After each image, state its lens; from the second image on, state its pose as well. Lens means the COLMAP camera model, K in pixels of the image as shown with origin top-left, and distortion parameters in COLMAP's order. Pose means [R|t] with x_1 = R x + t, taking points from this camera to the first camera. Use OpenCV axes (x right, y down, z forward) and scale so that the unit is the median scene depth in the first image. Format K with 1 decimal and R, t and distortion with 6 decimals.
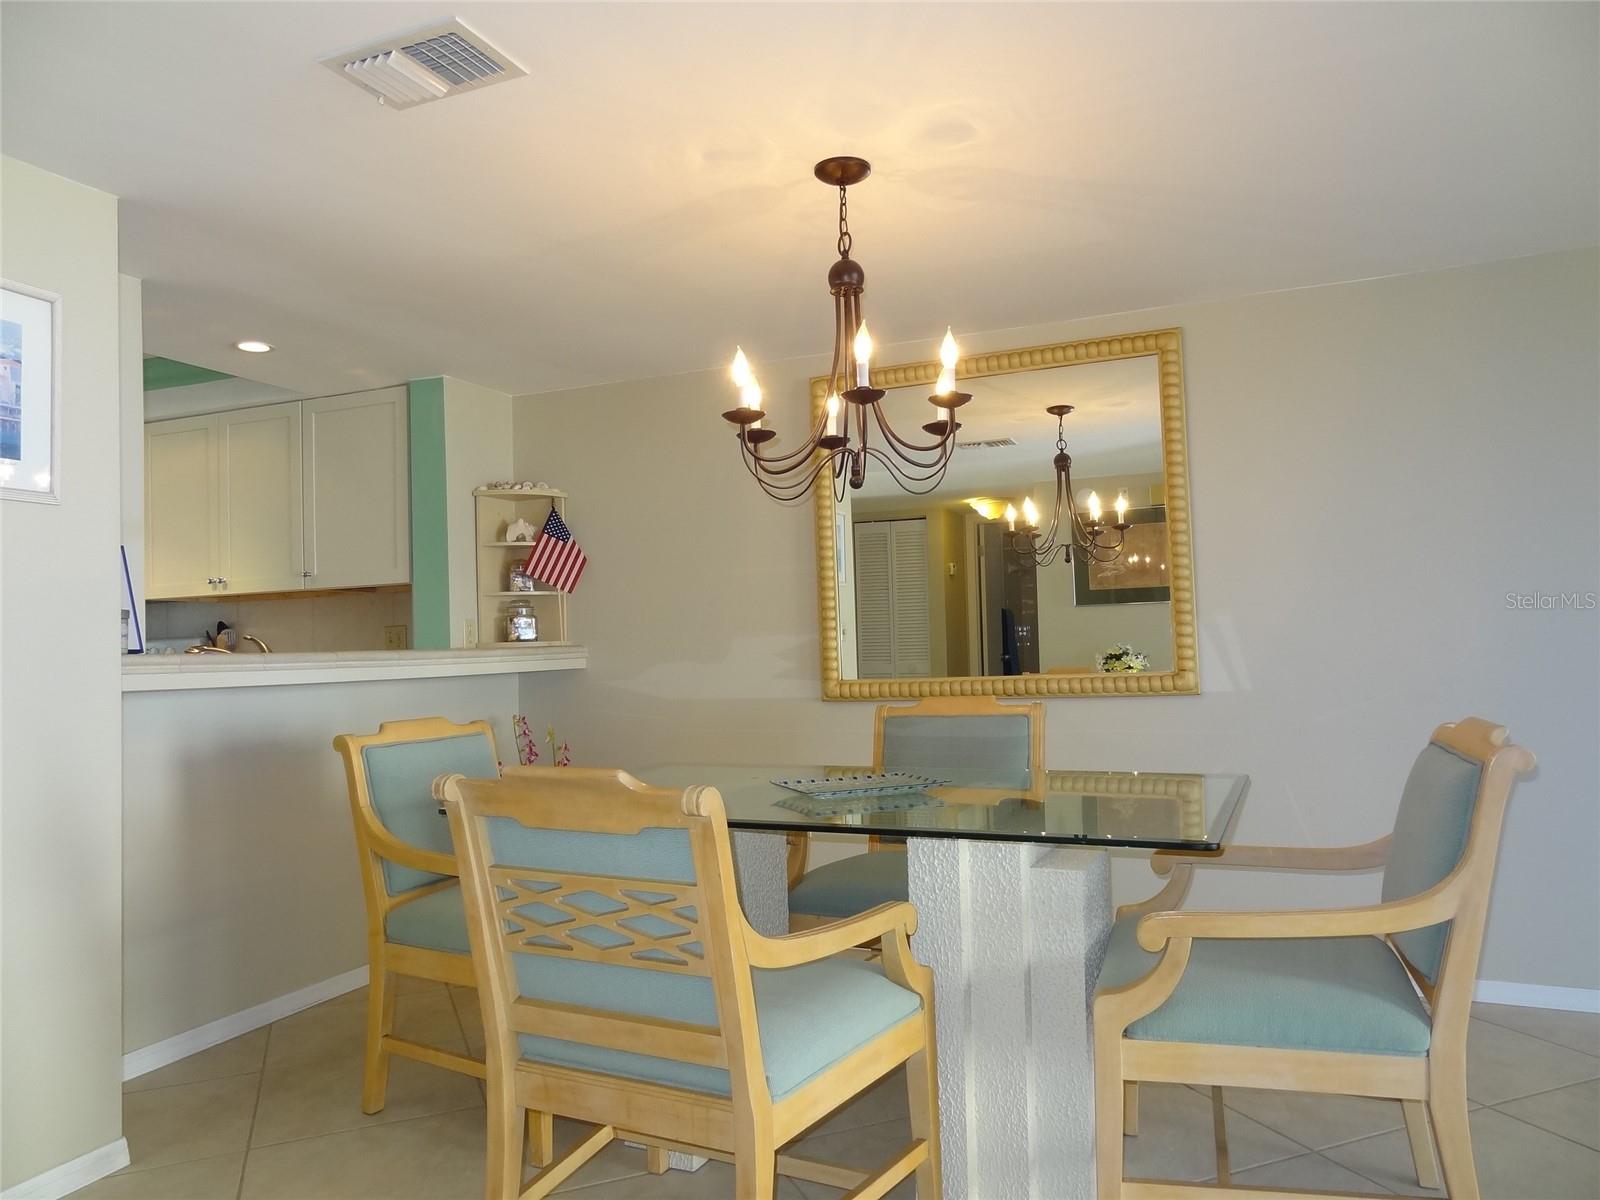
lens RADIAL K [[1118.9, 0, 807.0], [0, 1118.9, 602.4], [0, 0, 1]] dist [-0.002580, 0.012201]
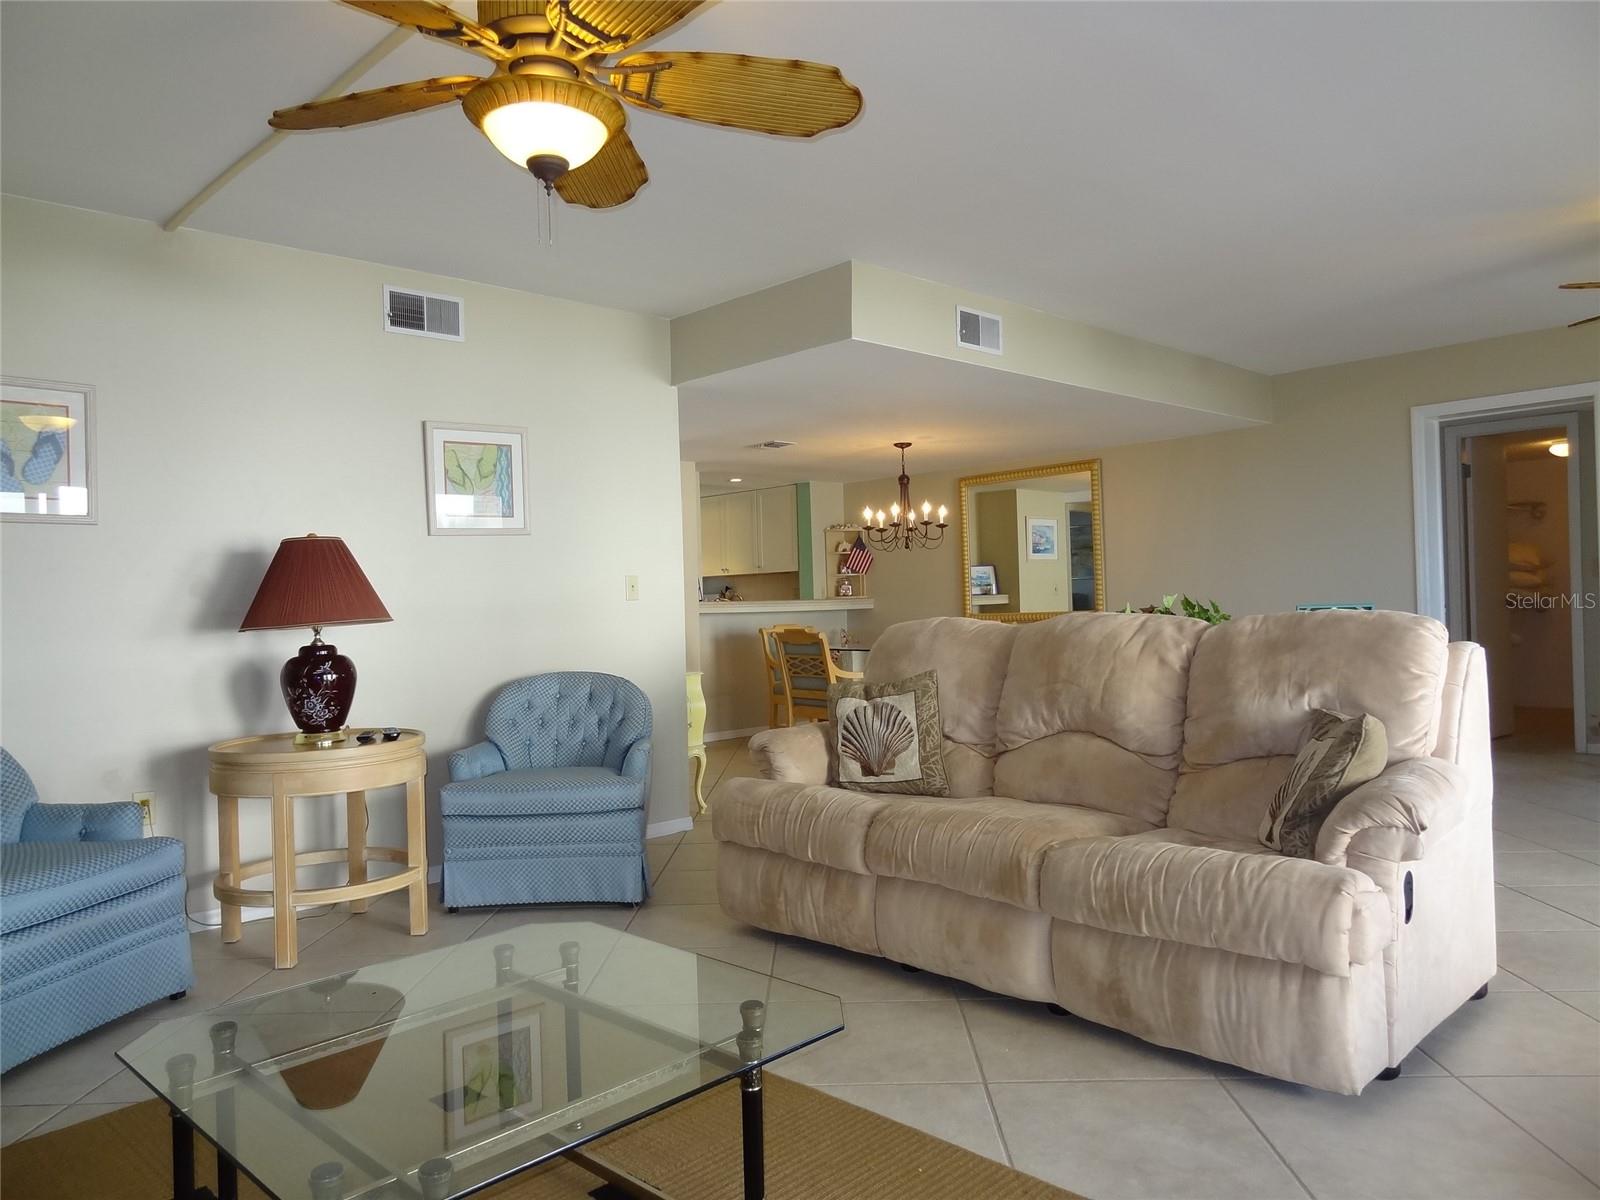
lens RADIAL K [[1118.9, 0, 810.2], [0, 1118.9, 594.5], [0, 0, 1]] dist [-0.002580, 0.012201]
pose [[0.916409, -0.000776, -0.400242, 0.670663], [0.017063, 0.999165, 0.037130, -0.061471], [0.399879, -0.040856, 0.915657, -1.256645]]
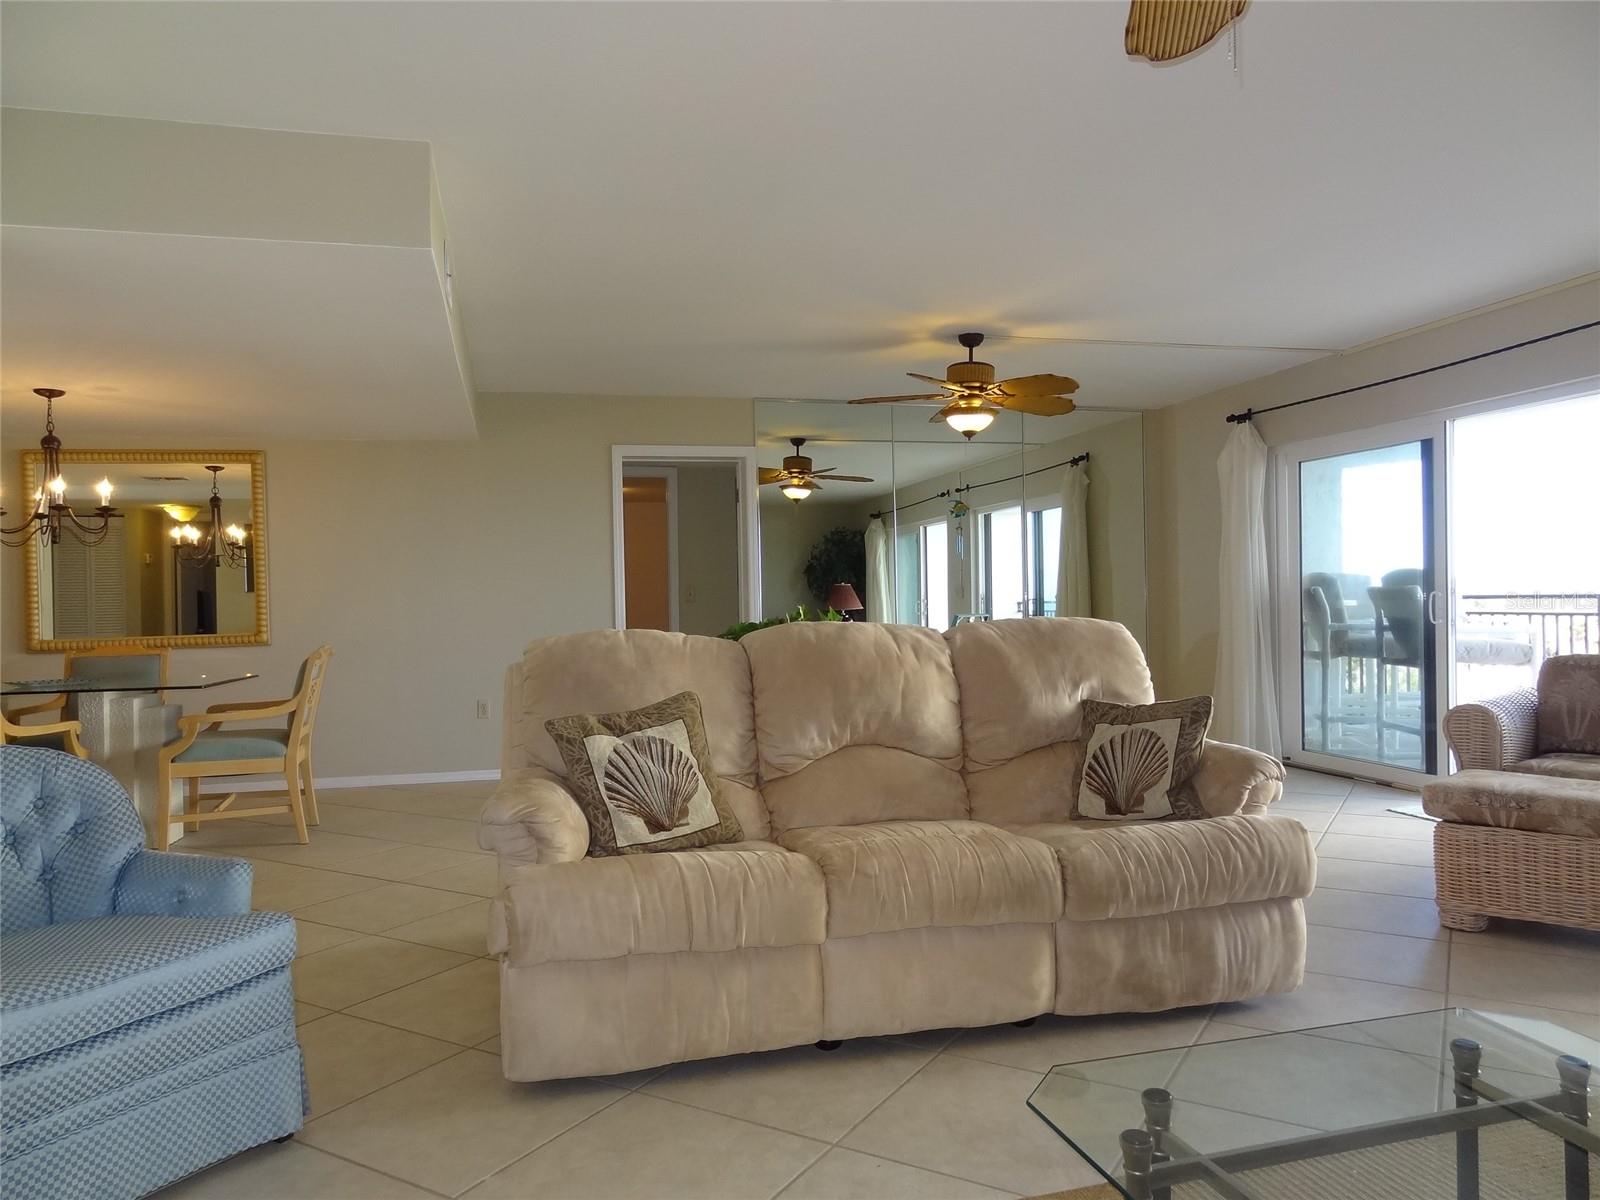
lens RADIAL K [[1118.9, 0, 799.5], [0, 1118.9, 598.6], [0, 0, 1]] dist [-0.002580, 0.012201]
pose [[0.806990, 0.015165, 0.590371, -0.044677], [-0.024540, 0.999668, 0.007866, -0.031620], [-0.590055, -0.020835, 0.807094, -1.008883]]
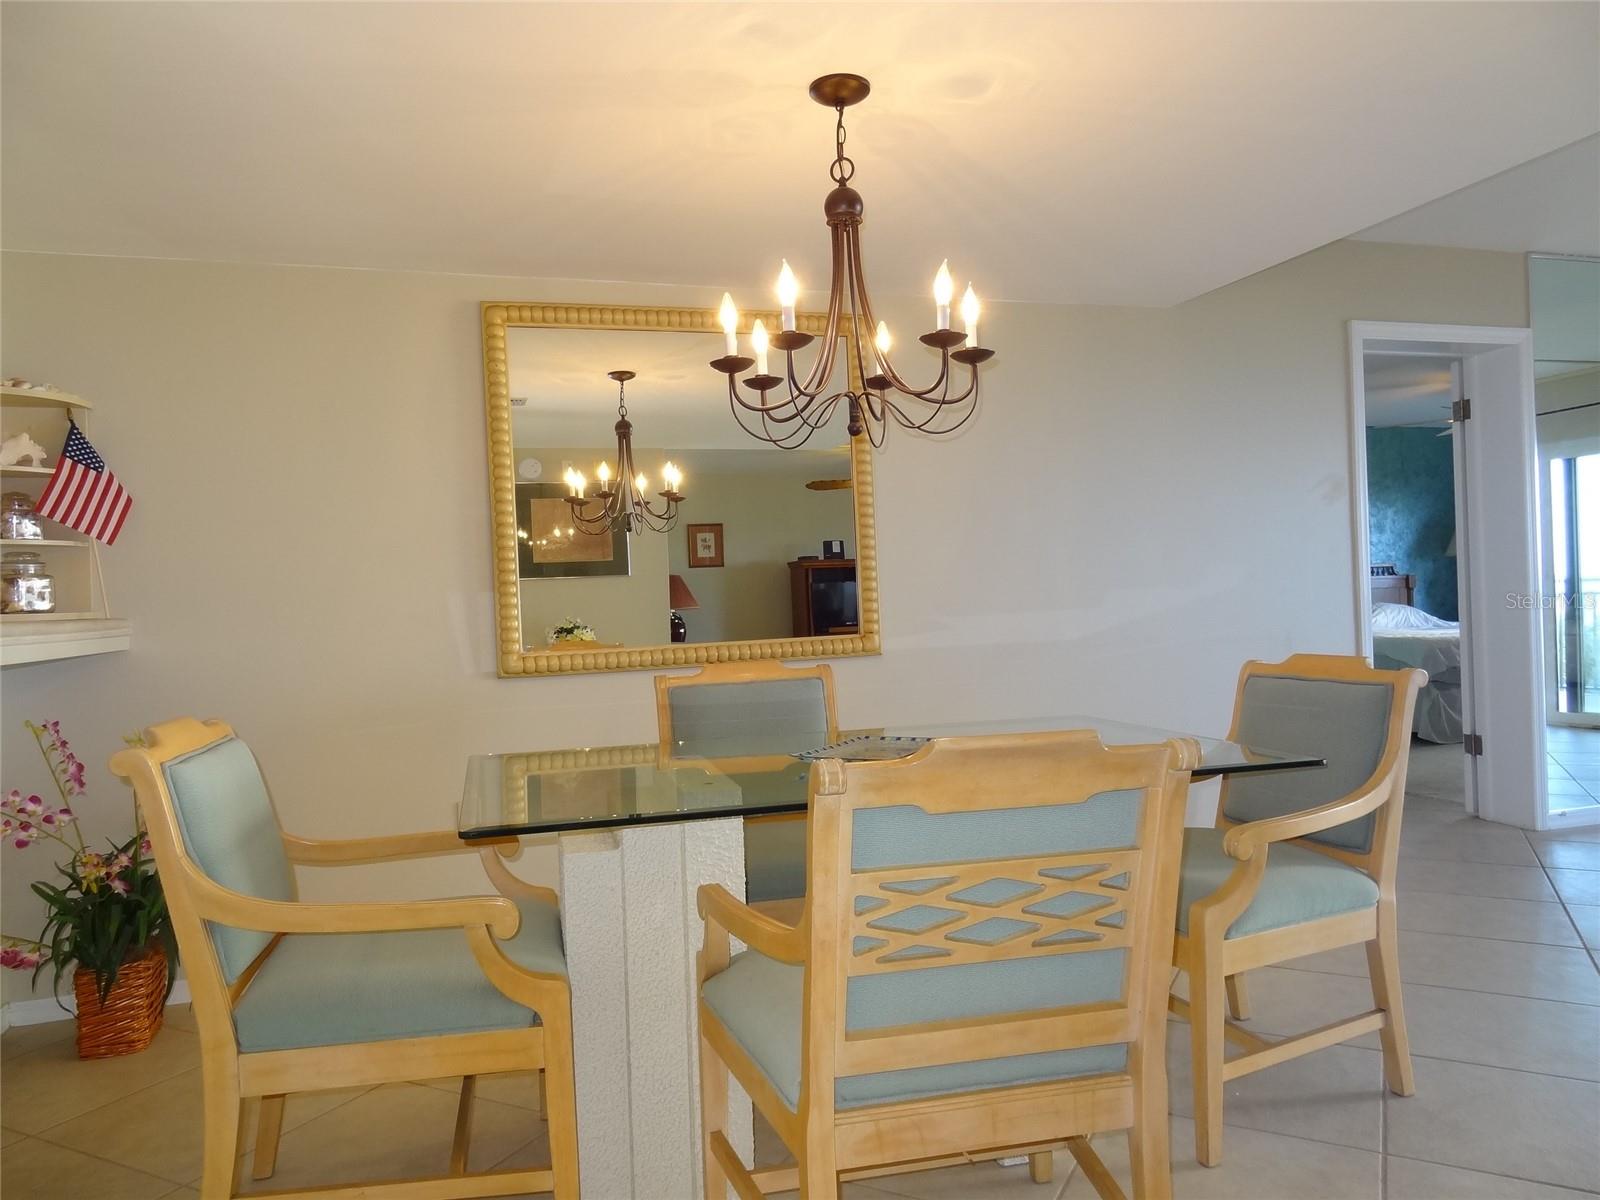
lens RADIAL K [[1118.9, 0, 807.4], [0, 1118.9, 598.8], [0, 0, 1]] dist [-0.002580, 0.012201]
pose [[0.767978, 0.001613, 0.640475, -0.380090], [-0.010267, 0.999899, 0.009794, 0.016986], [-0.640394, -0.014097, 0.767917, 0.196512]]
